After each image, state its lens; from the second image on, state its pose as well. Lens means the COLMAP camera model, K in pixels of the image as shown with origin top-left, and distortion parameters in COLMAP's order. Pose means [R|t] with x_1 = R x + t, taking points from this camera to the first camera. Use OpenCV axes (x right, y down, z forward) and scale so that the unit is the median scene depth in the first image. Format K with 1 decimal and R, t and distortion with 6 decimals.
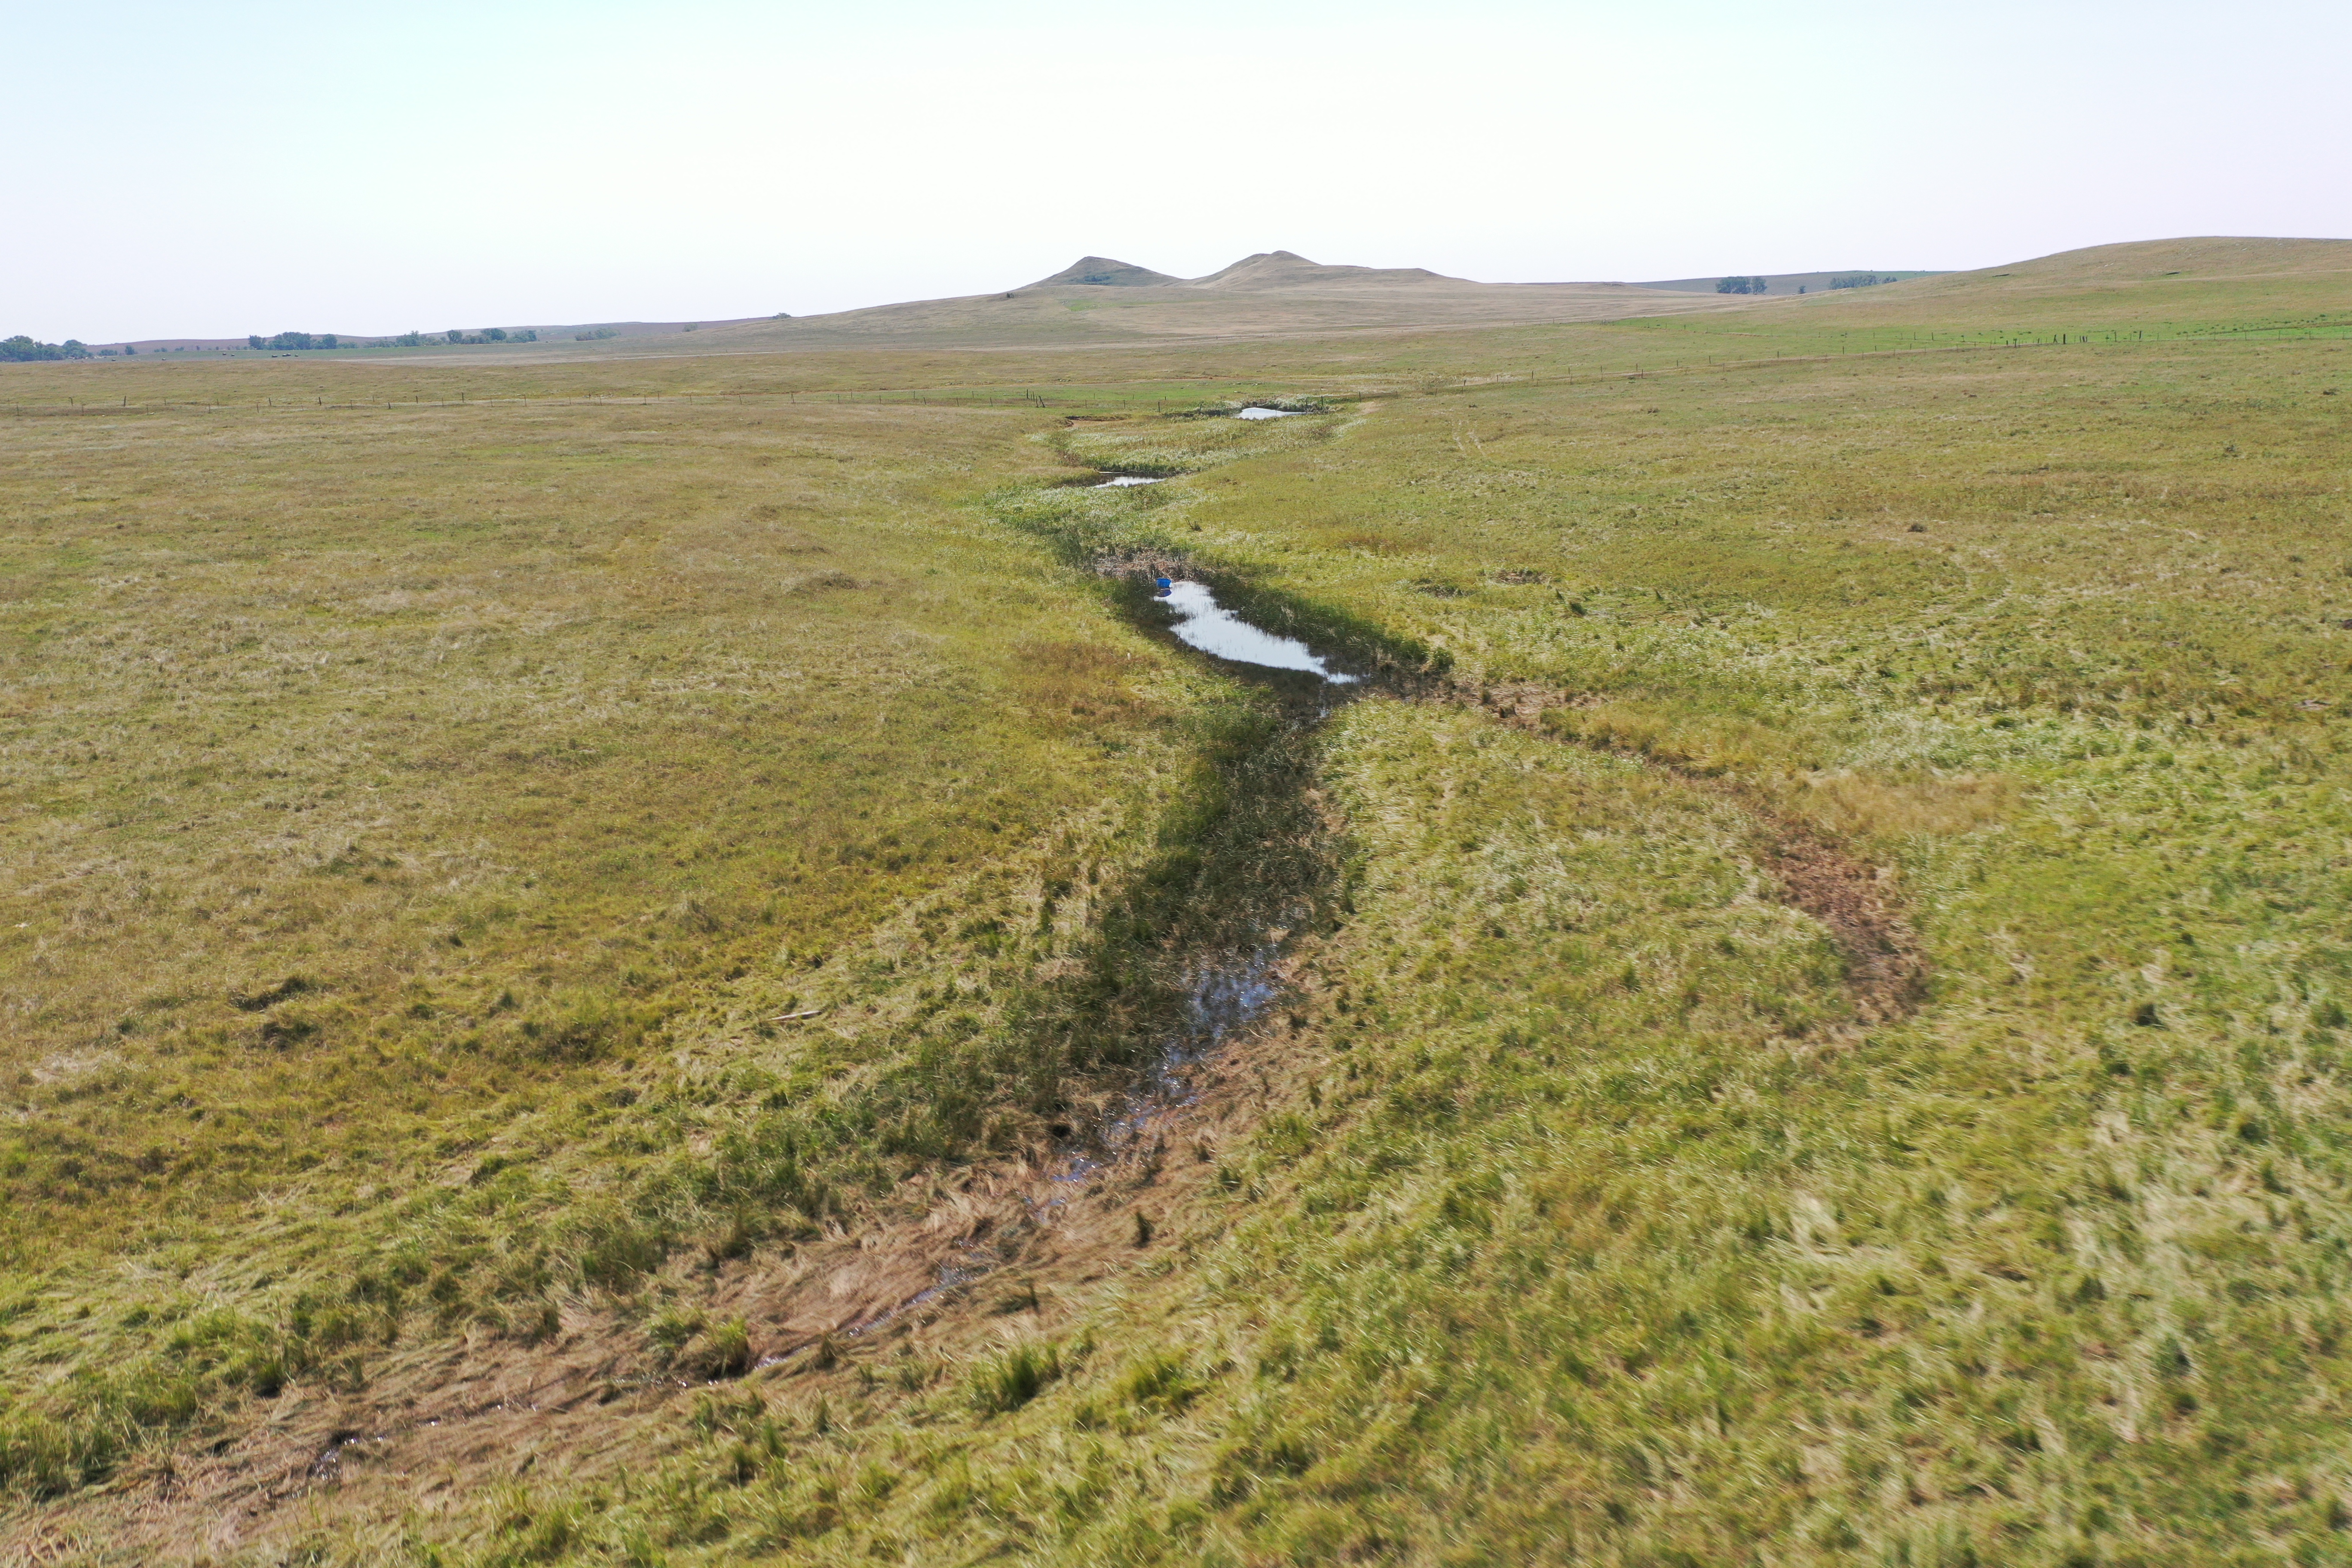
lens RADIAL K [[1898.1, 0, 1175.4], [0, 1898.1, 779.3], [0, 0, 1]] dist [0.013010, -0.010731]
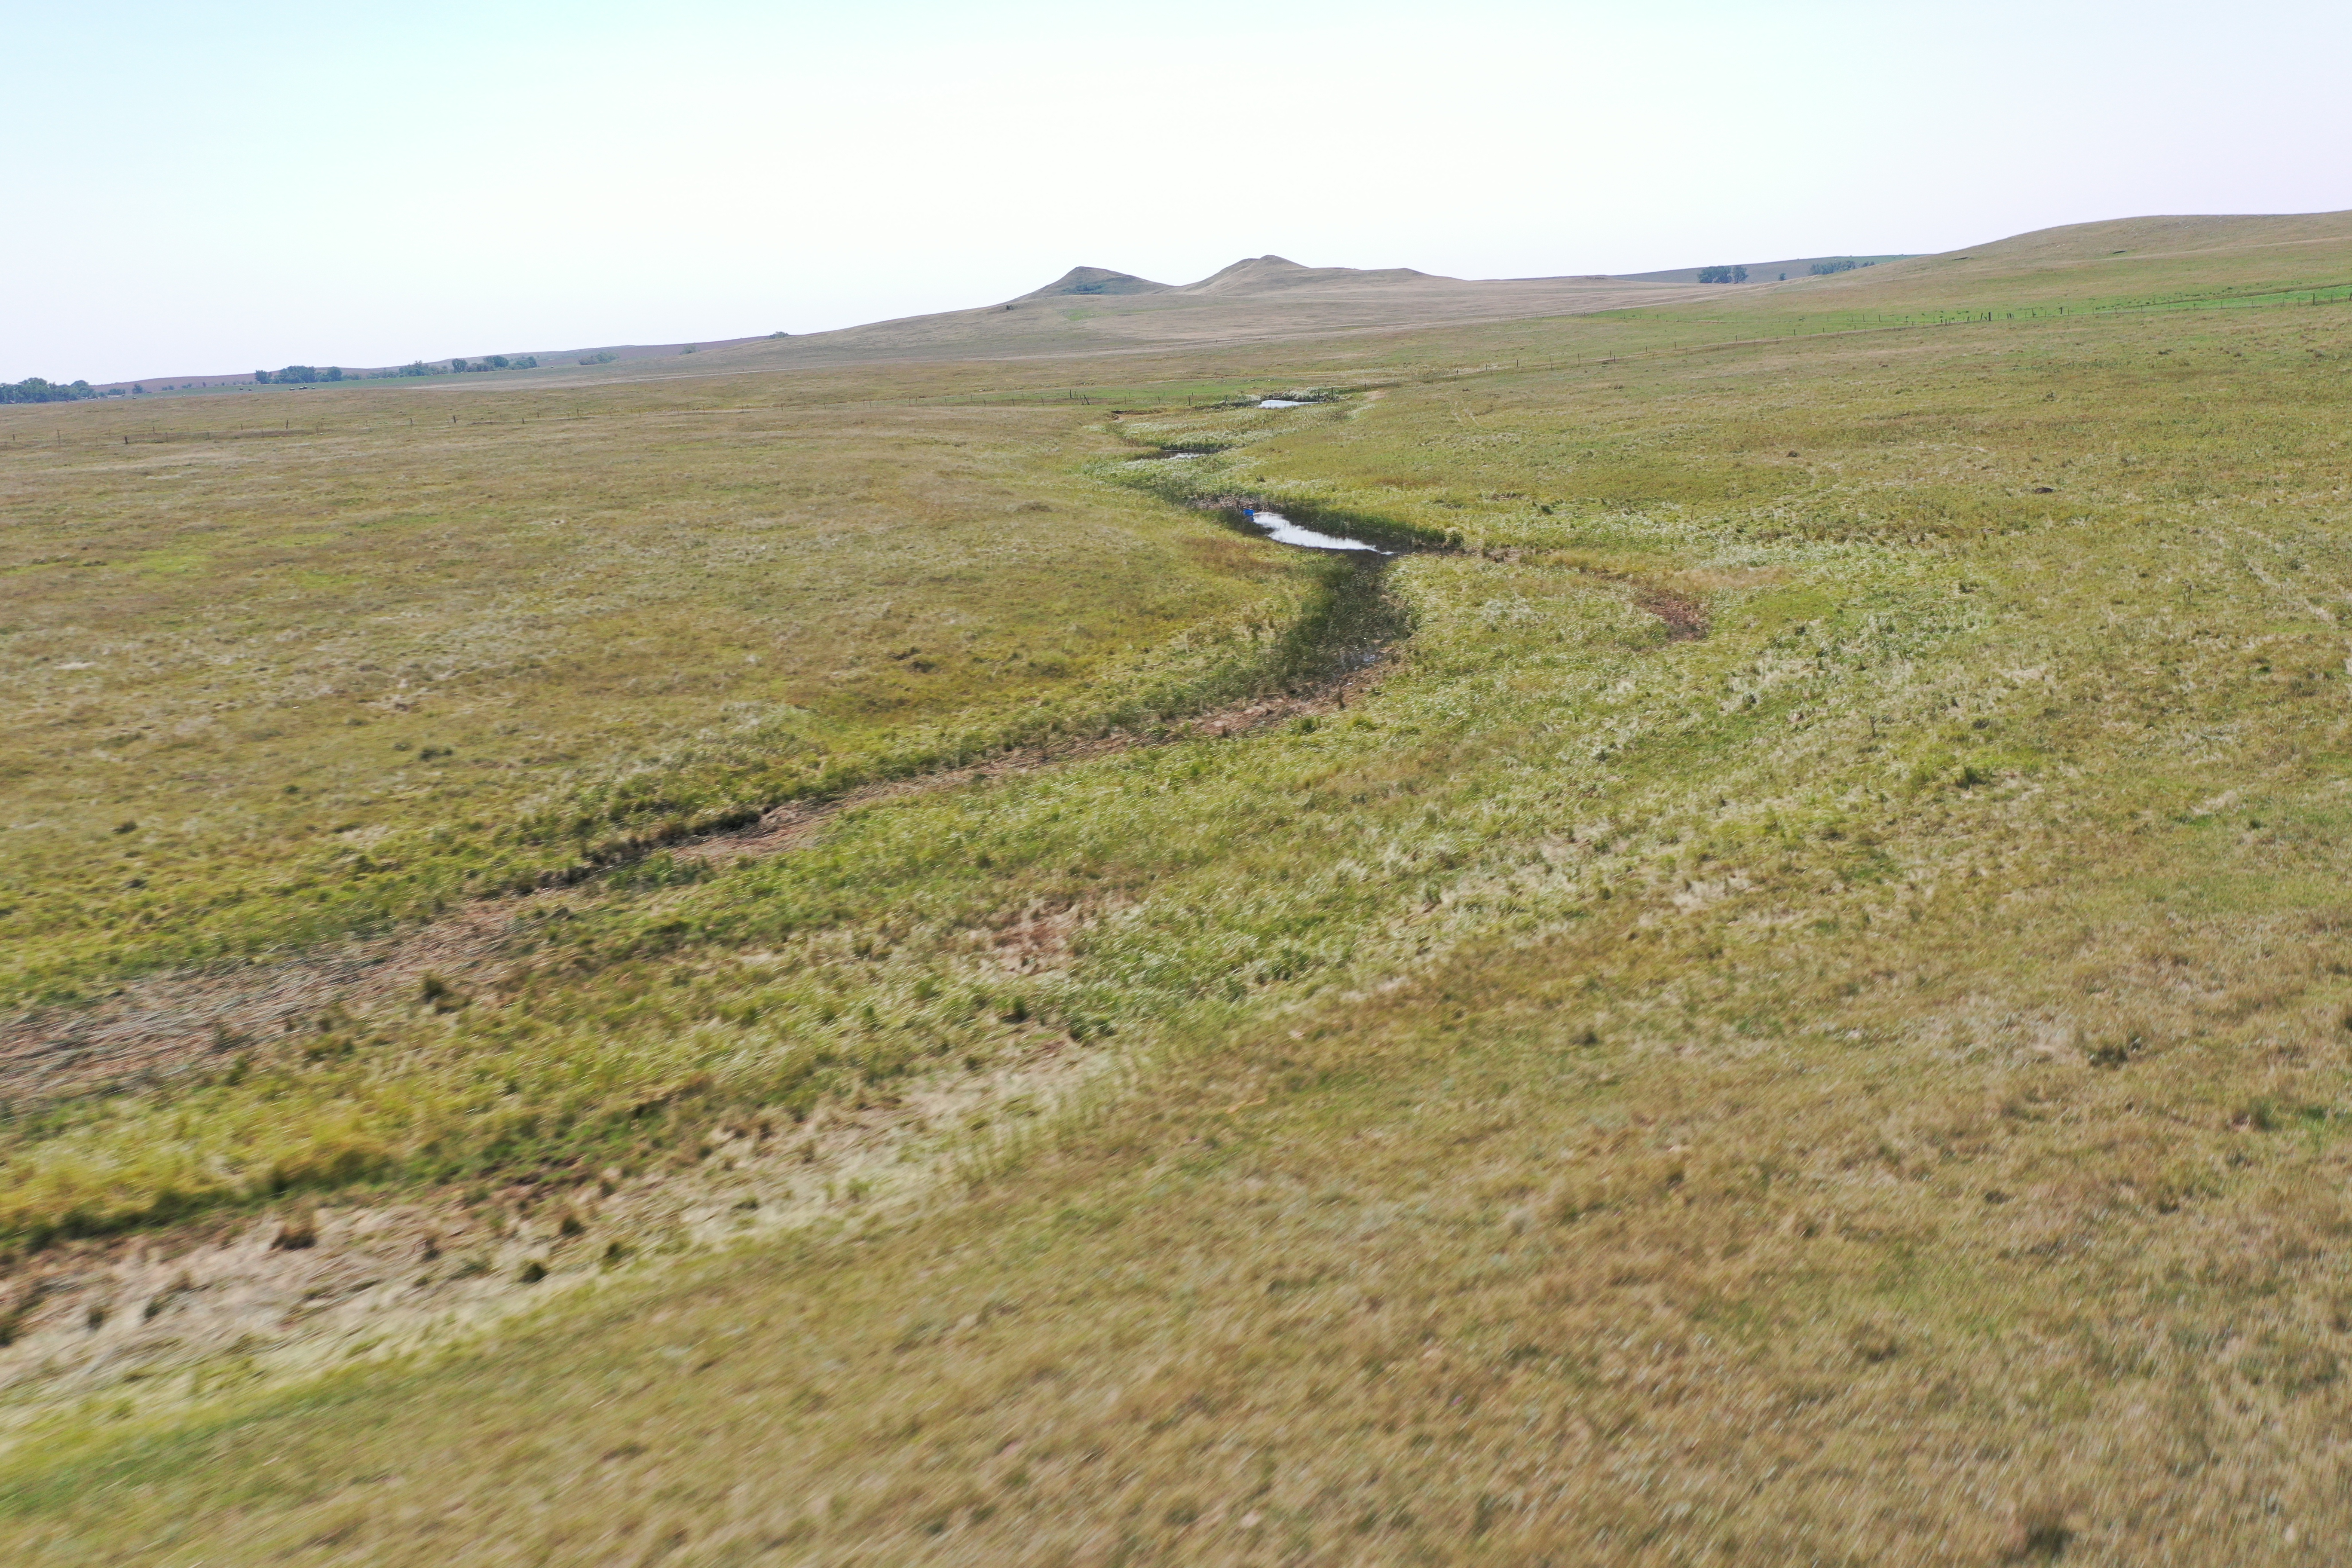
lens RADIAL K [[1898.1, 0, 1175.7], [0, 1898.1, 787.7], [0, 0, 1]] dist [0.013010, -0.010731]
pose [[0.999512, -0.031209, -0.000972, -0.017101], [0.031210, 0.999512, 0.000903, 0.025009], [0.000943, -0.000933, 0.999999, -0.100931]]
